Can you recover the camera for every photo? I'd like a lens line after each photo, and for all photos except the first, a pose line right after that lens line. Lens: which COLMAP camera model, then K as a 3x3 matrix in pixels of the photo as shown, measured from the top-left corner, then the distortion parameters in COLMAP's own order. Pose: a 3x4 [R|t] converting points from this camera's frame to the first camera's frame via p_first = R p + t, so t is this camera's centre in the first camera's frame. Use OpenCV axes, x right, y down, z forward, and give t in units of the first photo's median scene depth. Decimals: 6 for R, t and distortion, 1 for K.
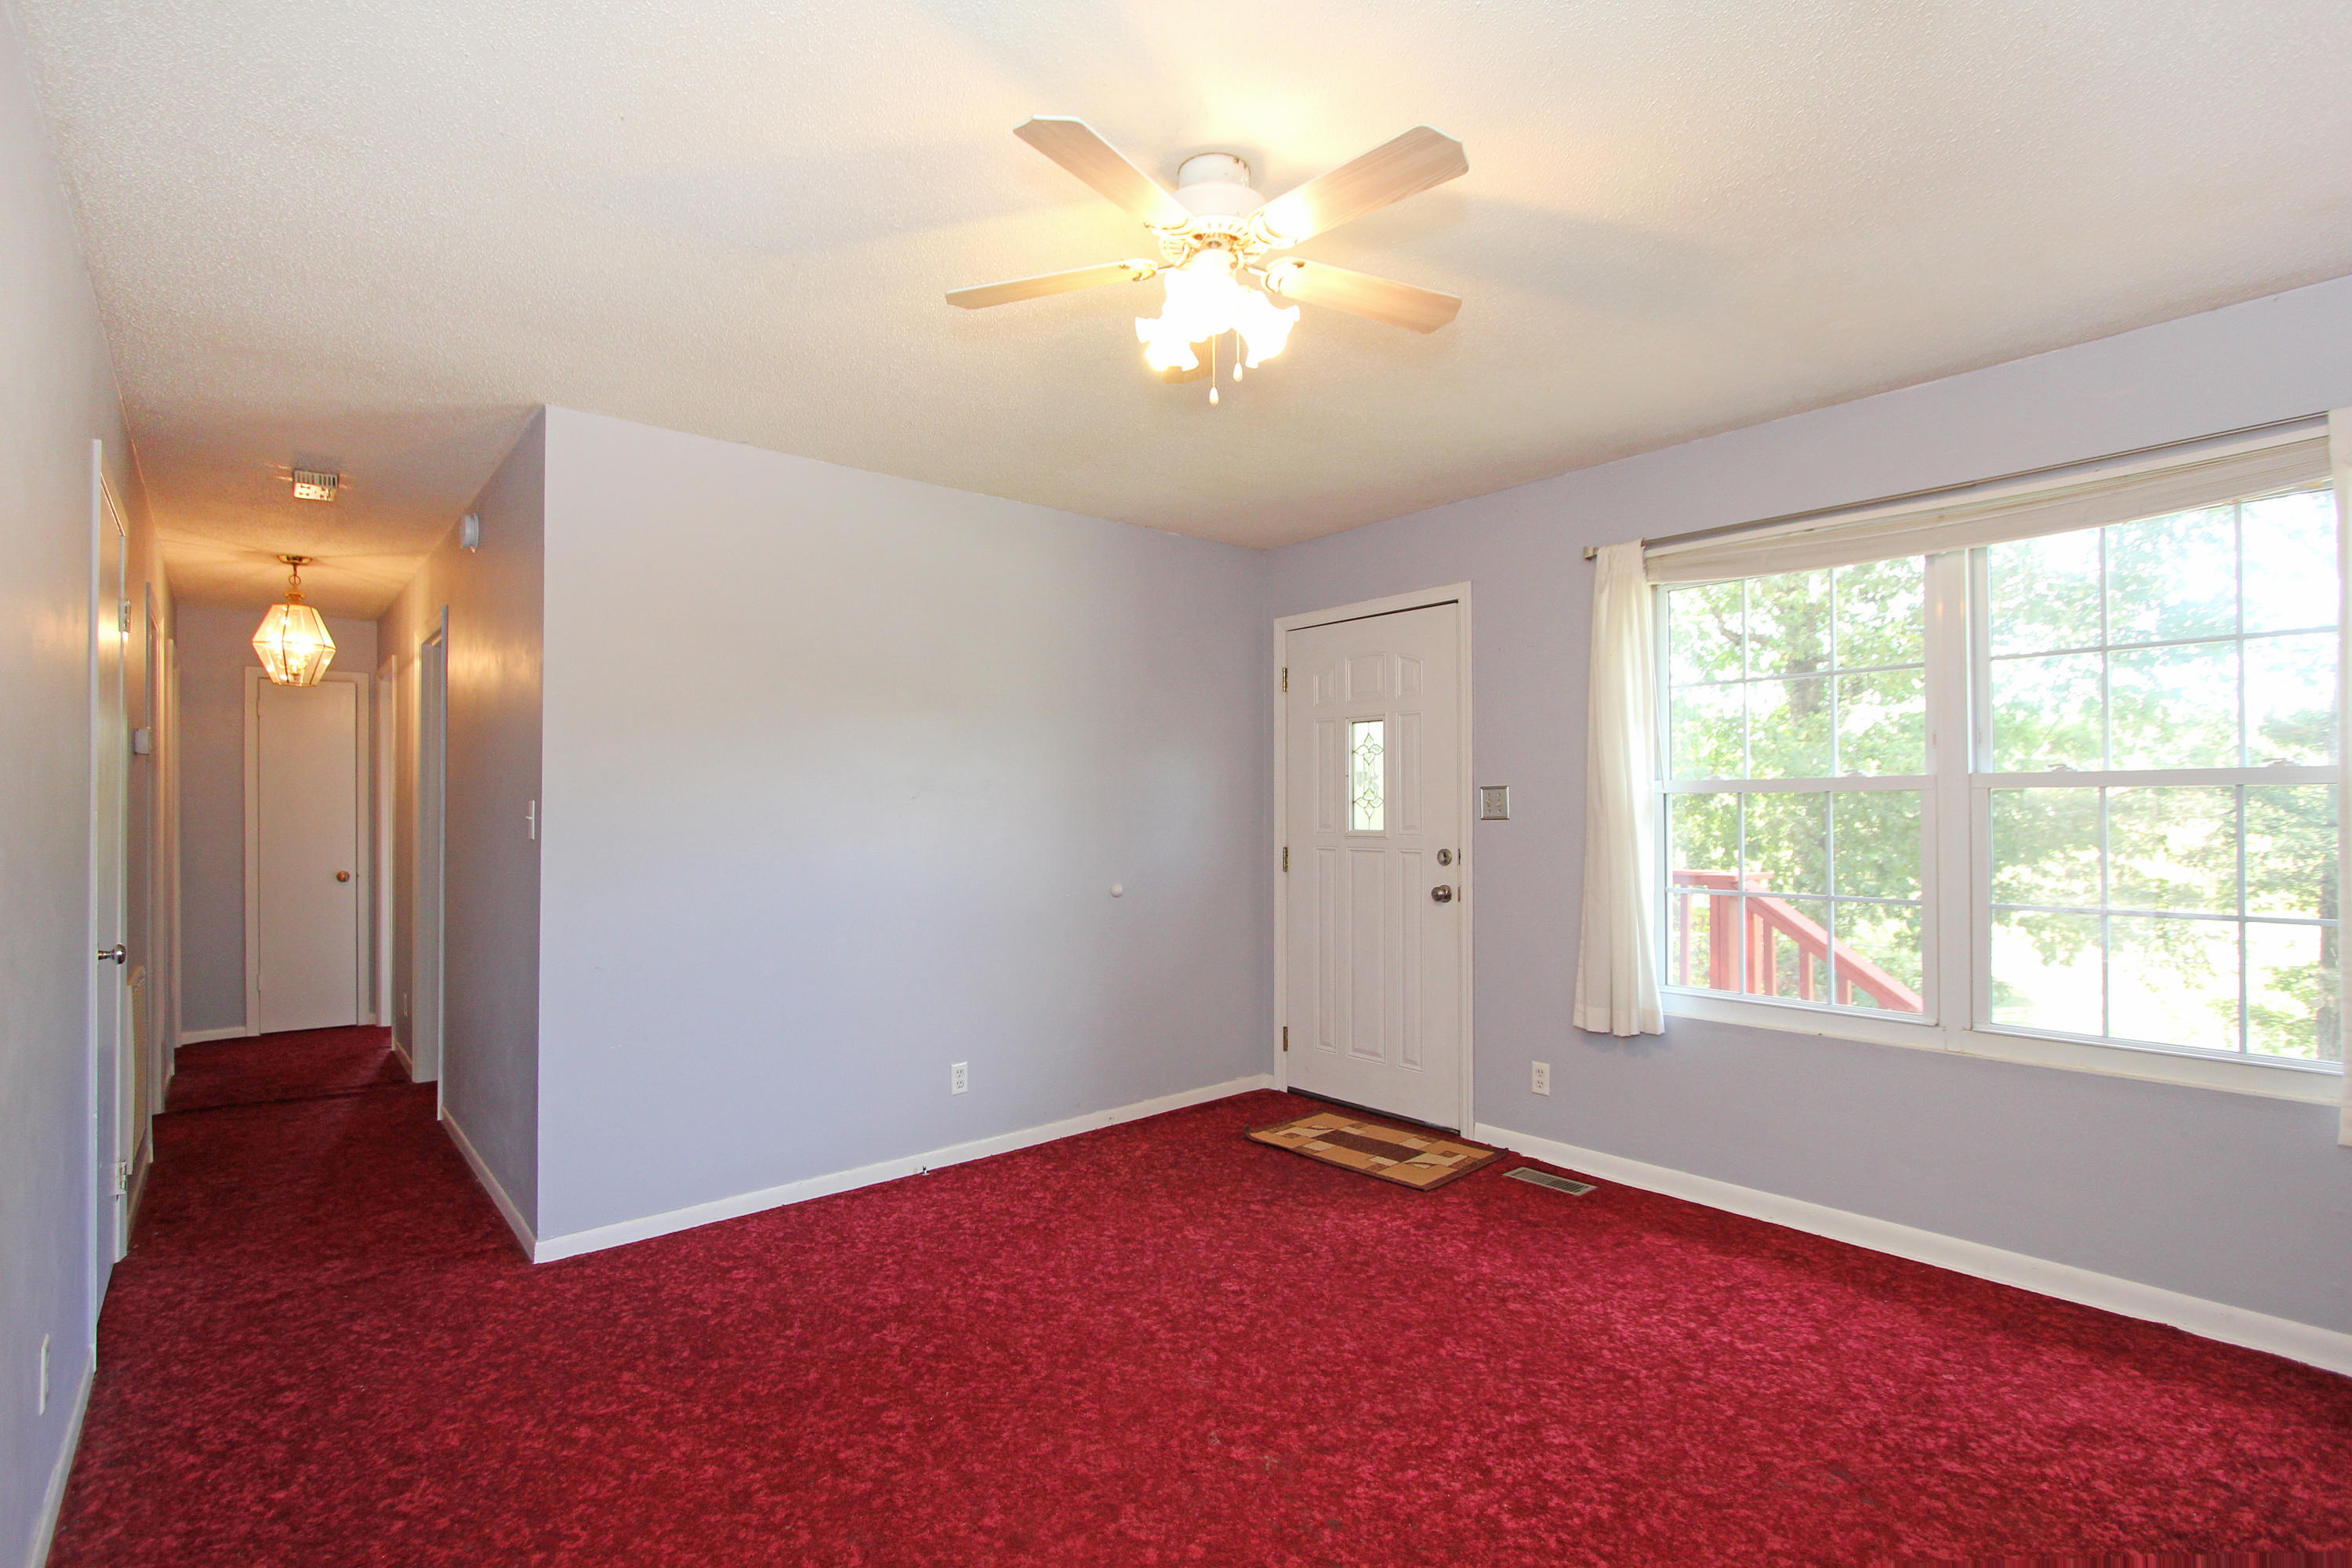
lens RADIAL K [[1112.5, 0, 1158.7], [0, 1112.5, 797.6], [0, 0, 1]] dist [-0.019624, 0.000260]
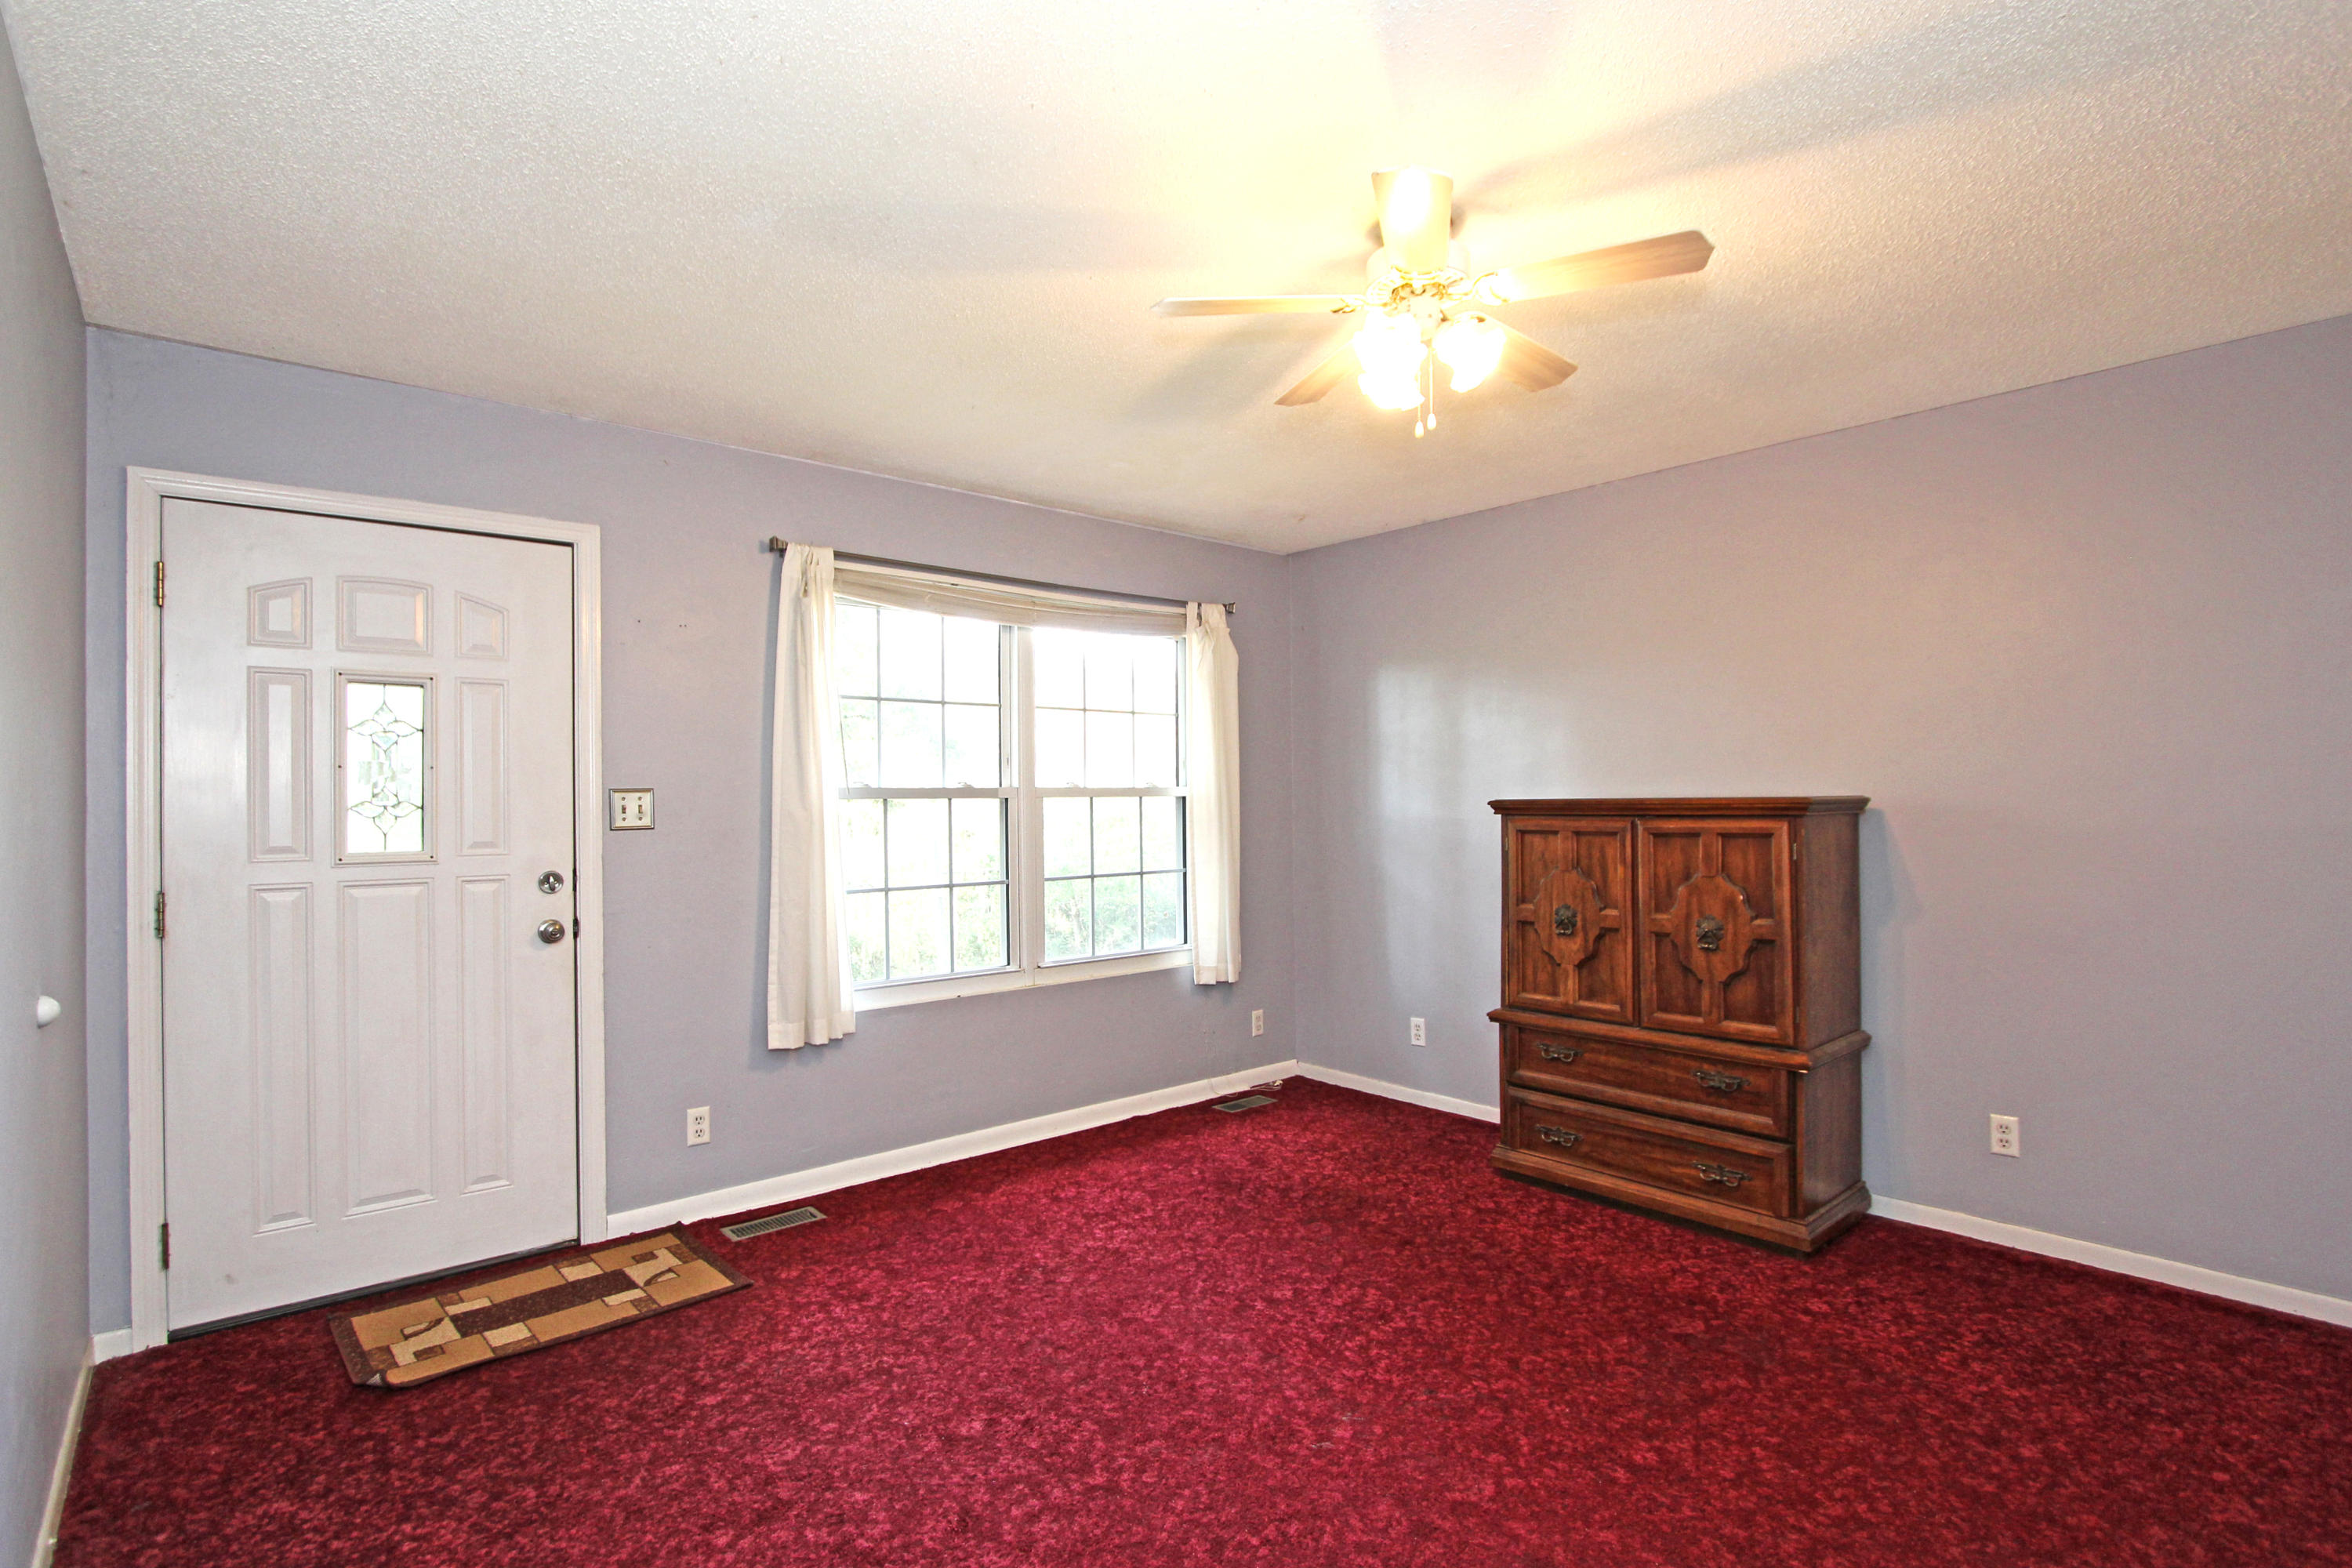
lens RADIAL K [[1112.5, 0, 1158.7], [0, 1112.5, 797.6], [0, 0, 1]] dist [-0.019624, 0.000260]
pose [[-0.003733, 0.009774, 0.999945, -0.550384], [0.004319, 0.999943, -0.009758, 0.006223], [-0.999984, 0.004282, -0.003775, 0.671018]]
